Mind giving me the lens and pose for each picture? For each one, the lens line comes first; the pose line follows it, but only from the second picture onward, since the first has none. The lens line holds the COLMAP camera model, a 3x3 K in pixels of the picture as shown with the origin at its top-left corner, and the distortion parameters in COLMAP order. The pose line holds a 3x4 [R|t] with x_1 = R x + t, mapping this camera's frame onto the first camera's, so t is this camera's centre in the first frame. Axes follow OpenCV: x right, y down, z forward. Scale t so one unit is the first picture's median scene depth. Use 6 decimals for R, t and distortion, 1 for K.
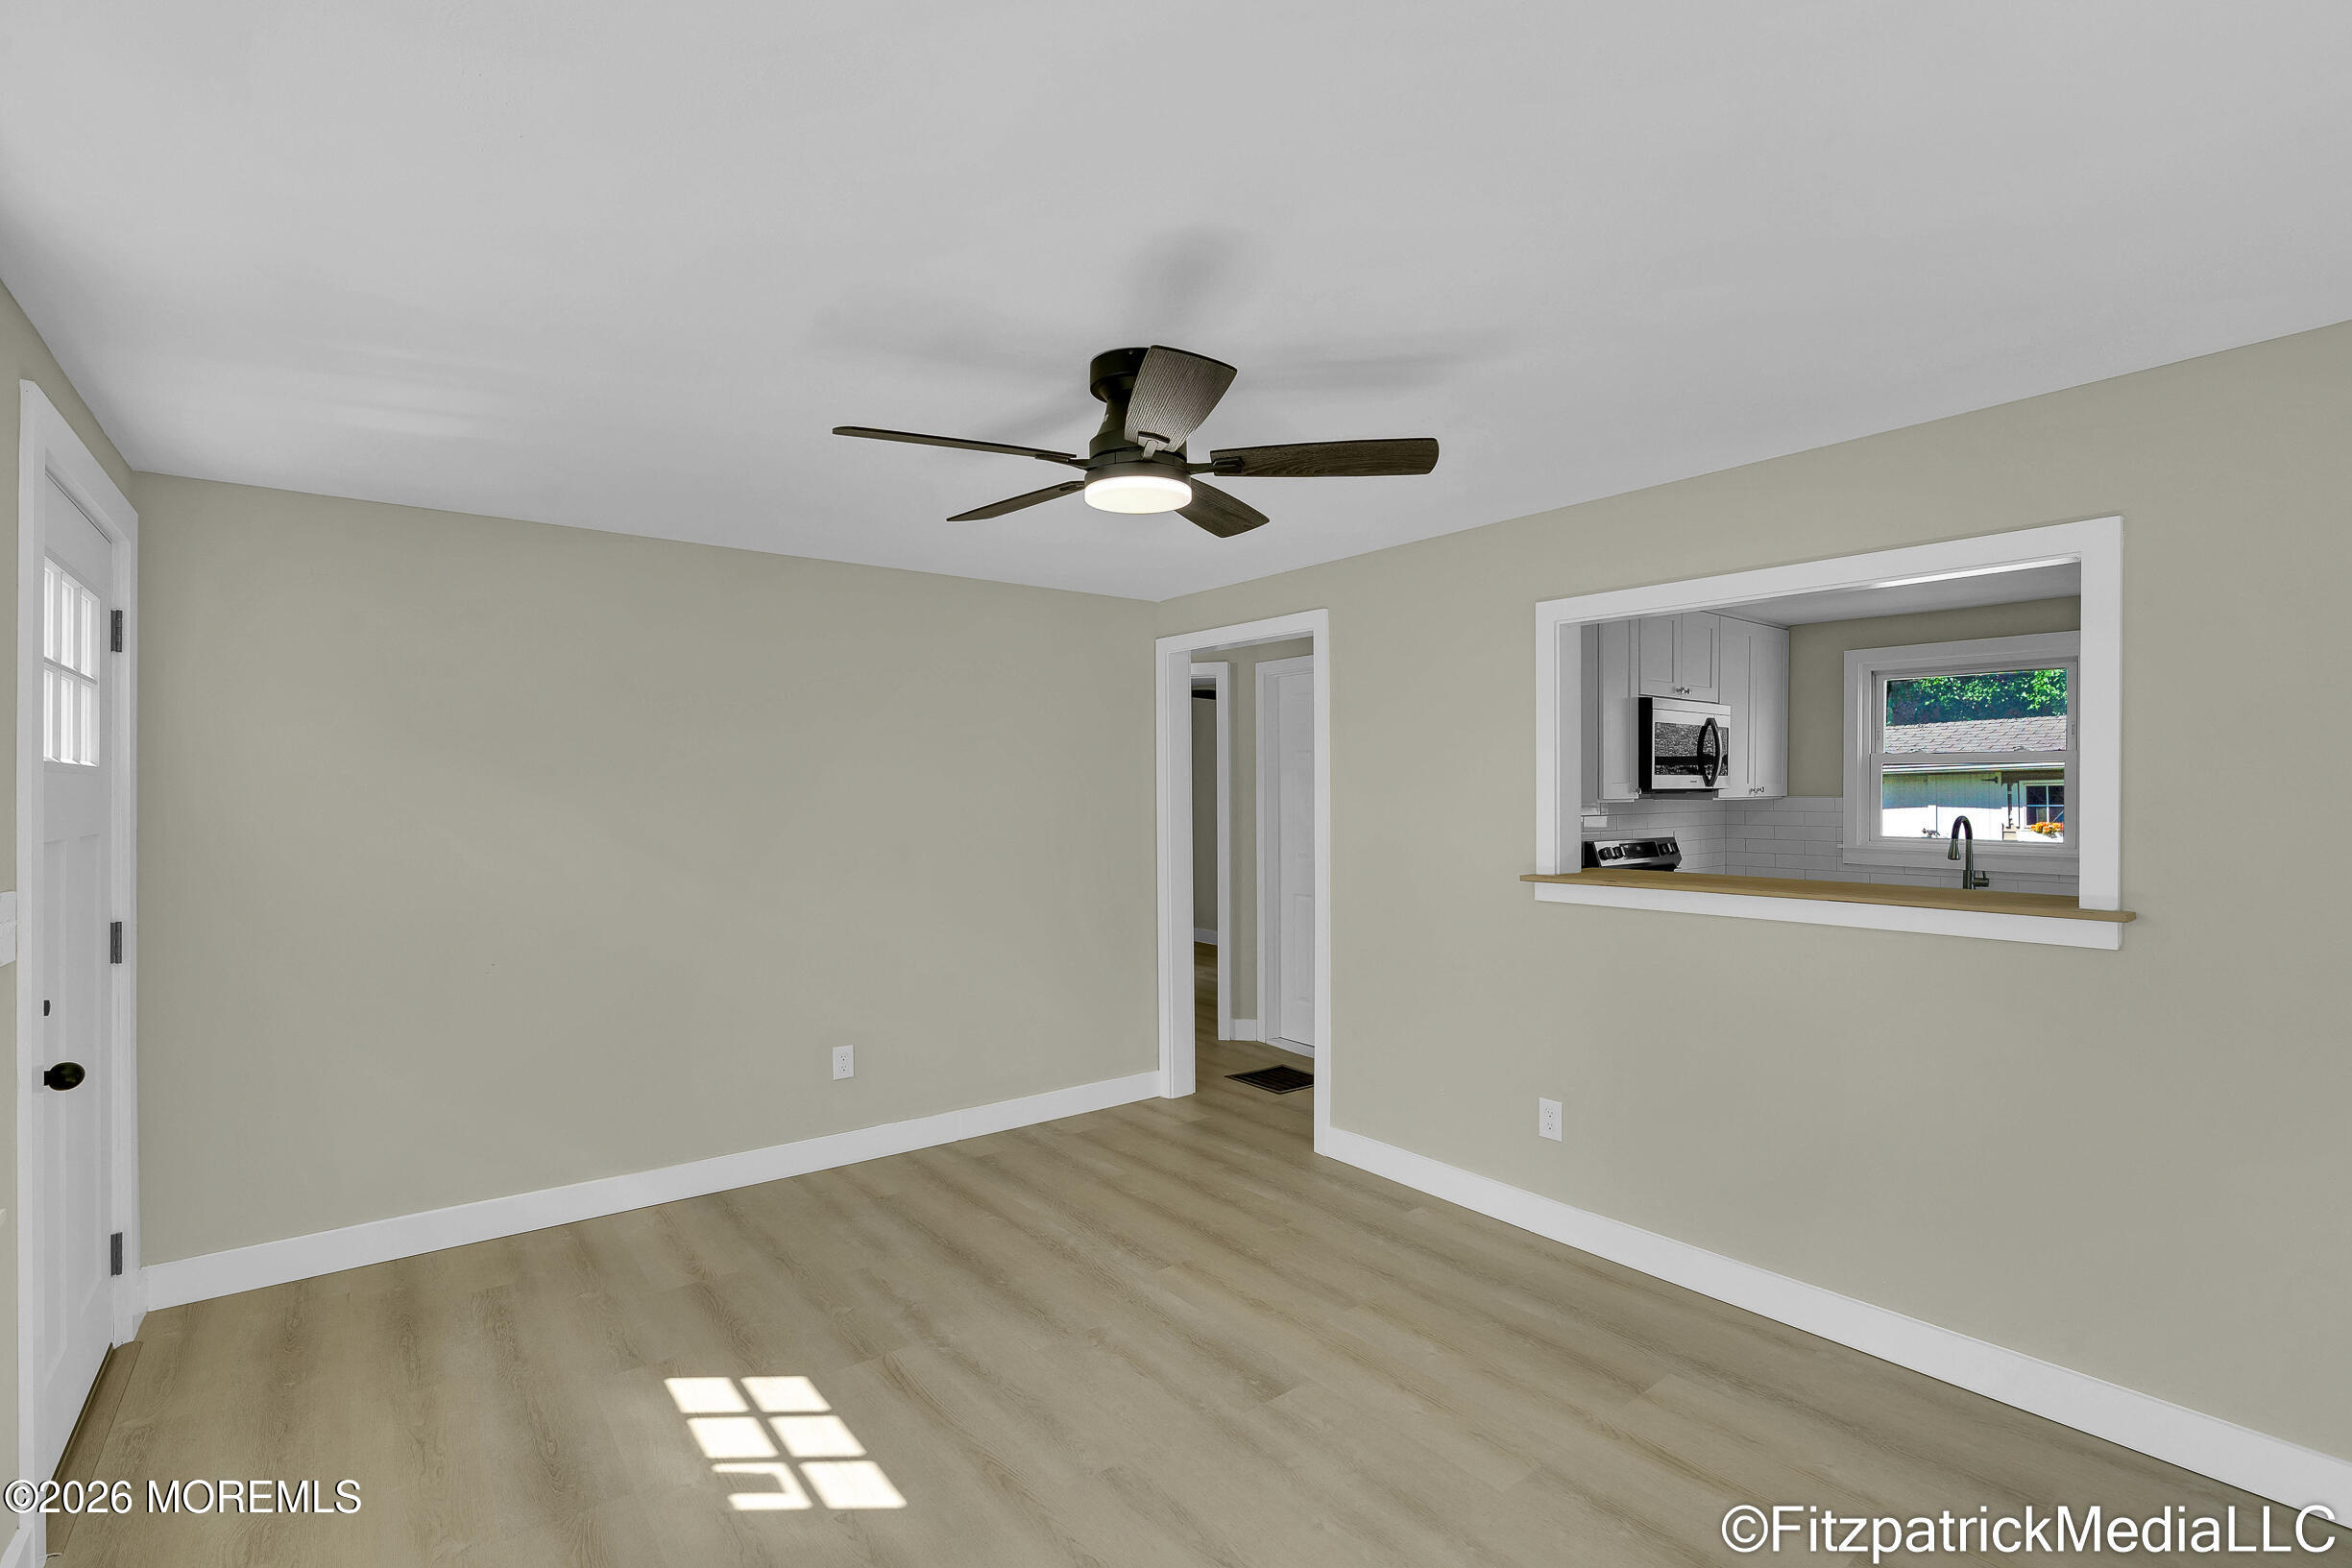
lens RADIAL K [[1049.9, 0, 1177.6], [0, 1049.9, 786.5], [0, 0, 1]] dist [-0.005138, 0.000831]
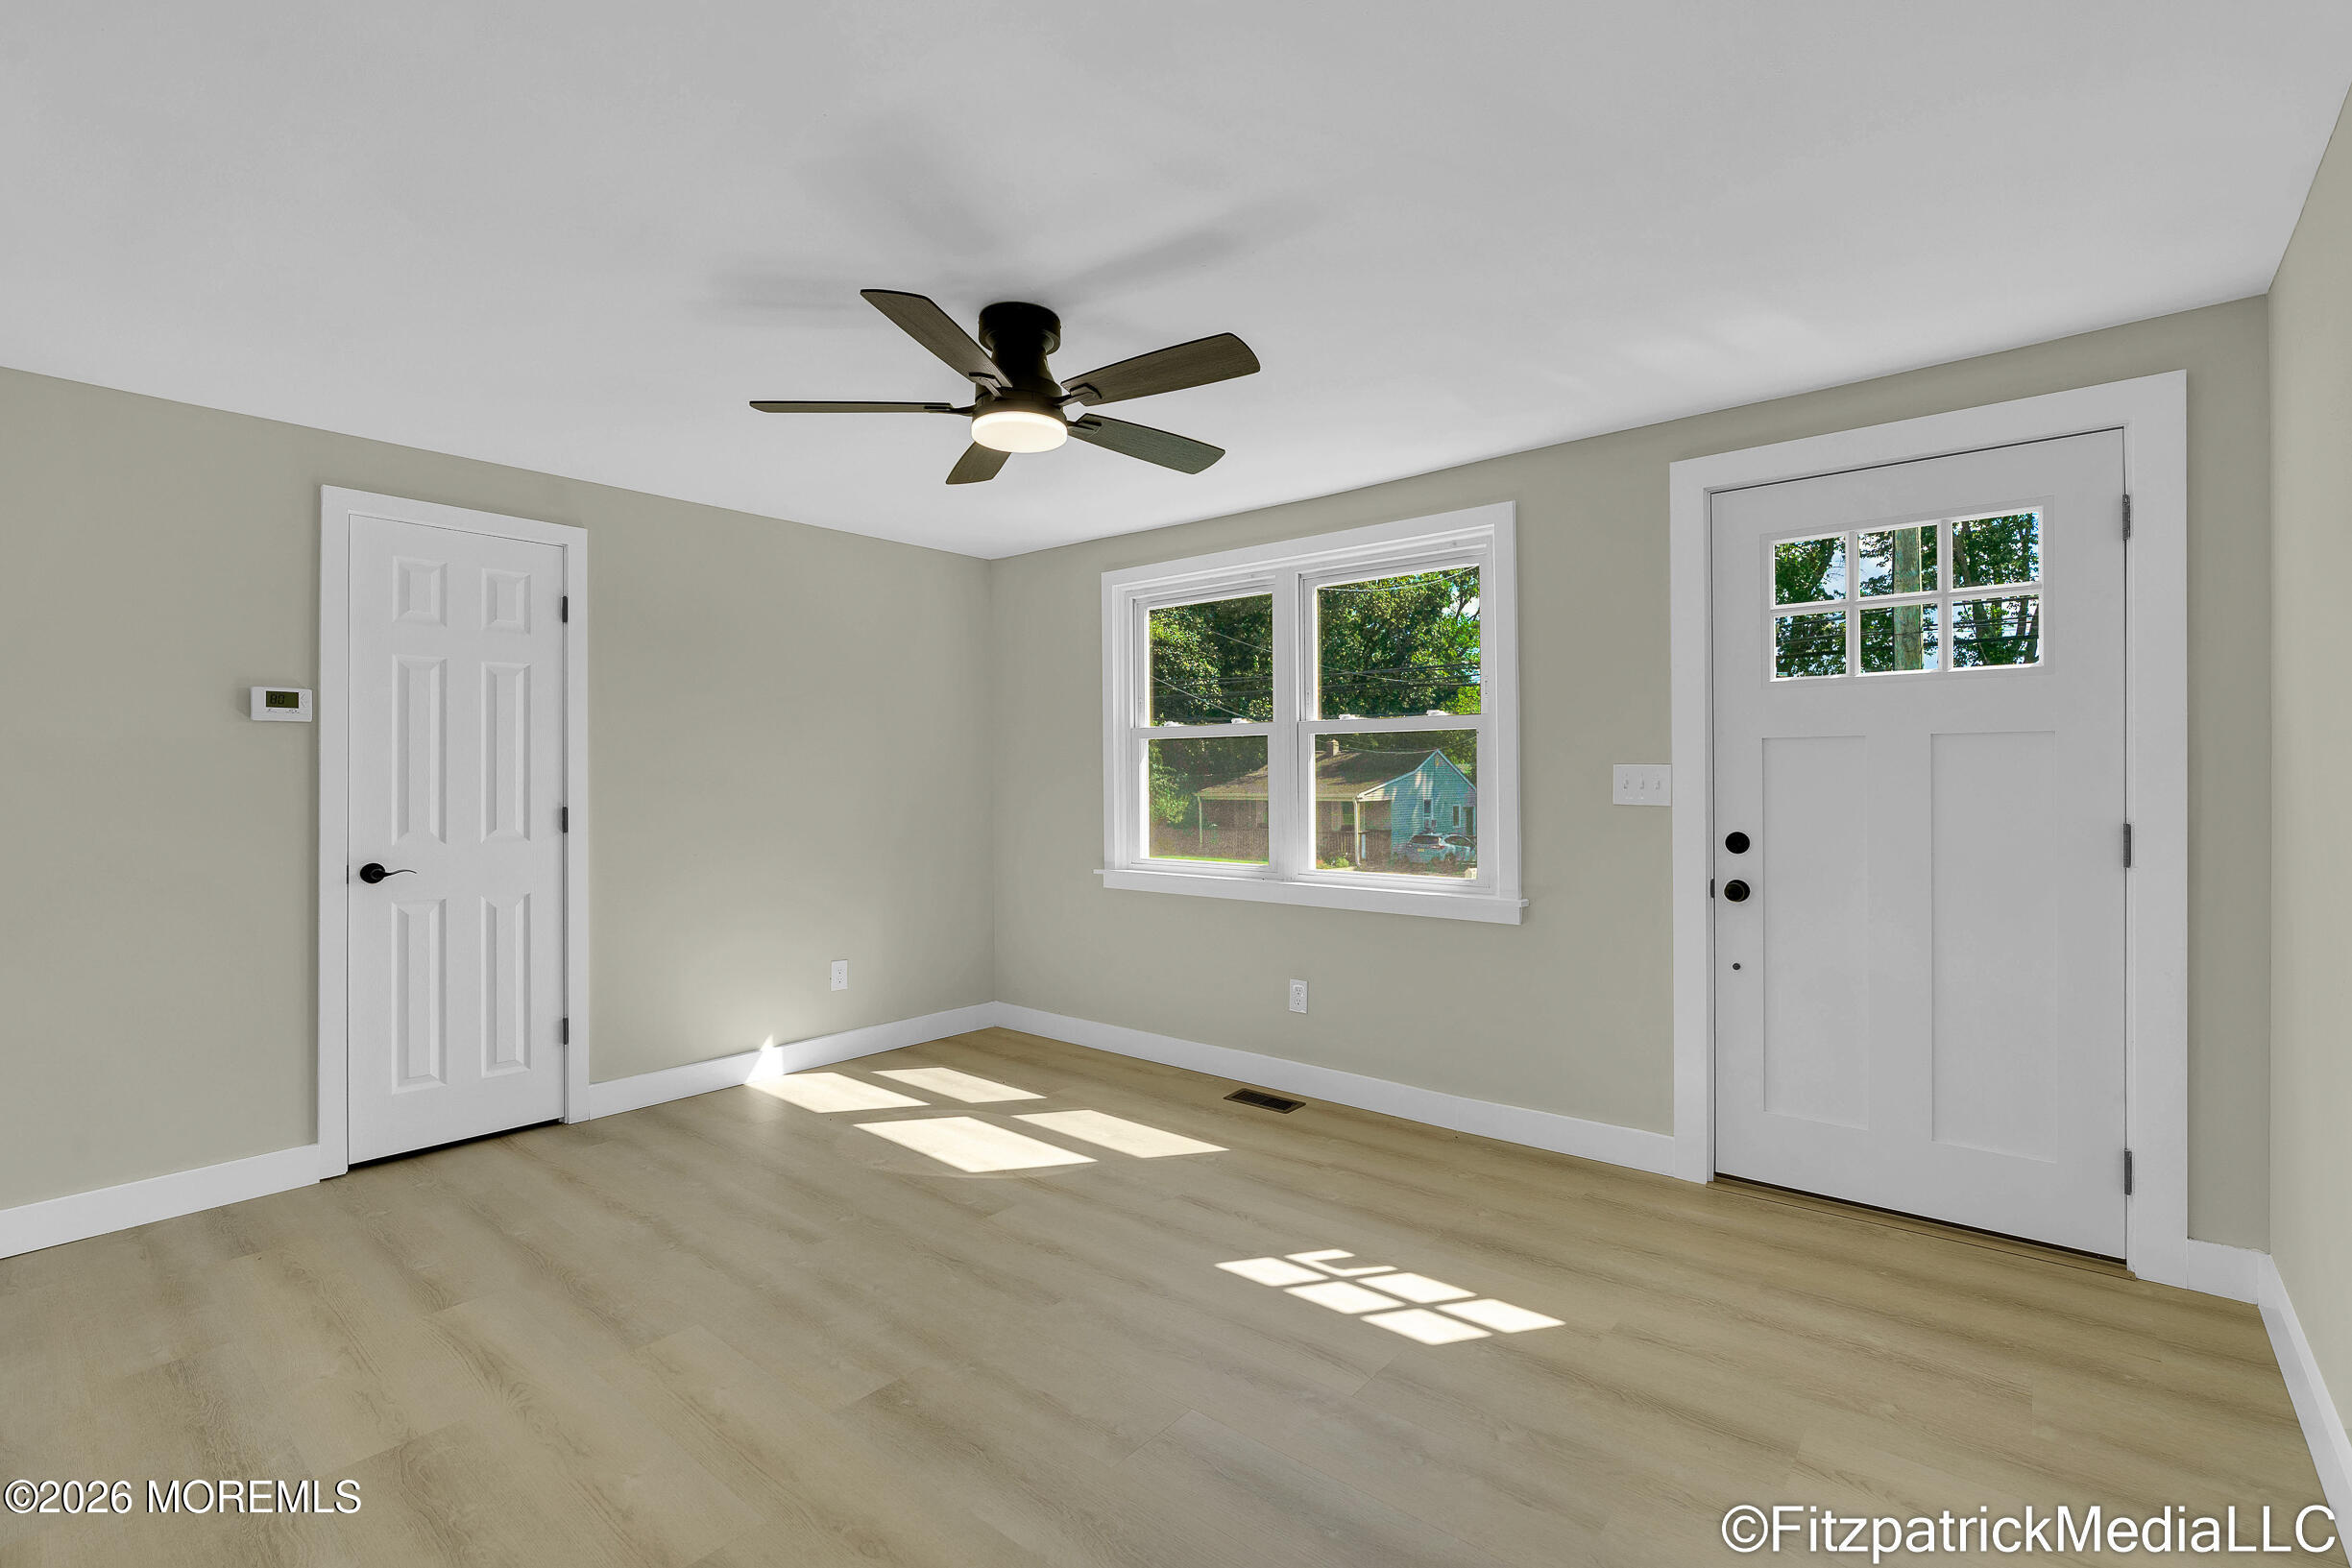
lens RADIAL K [[1049.9, 0, 1170.2], [0, 1049.9, 779.0], [0, 0, 1]] dist [-0.005138, 0.000831]
pose [[-0.979632, 0.011299, -0.200484, 0.030970], [0.009972, 0.999921, 0.007626, 0.080108], [0.200554, 0.005471, -0.979667, 1.903922]]
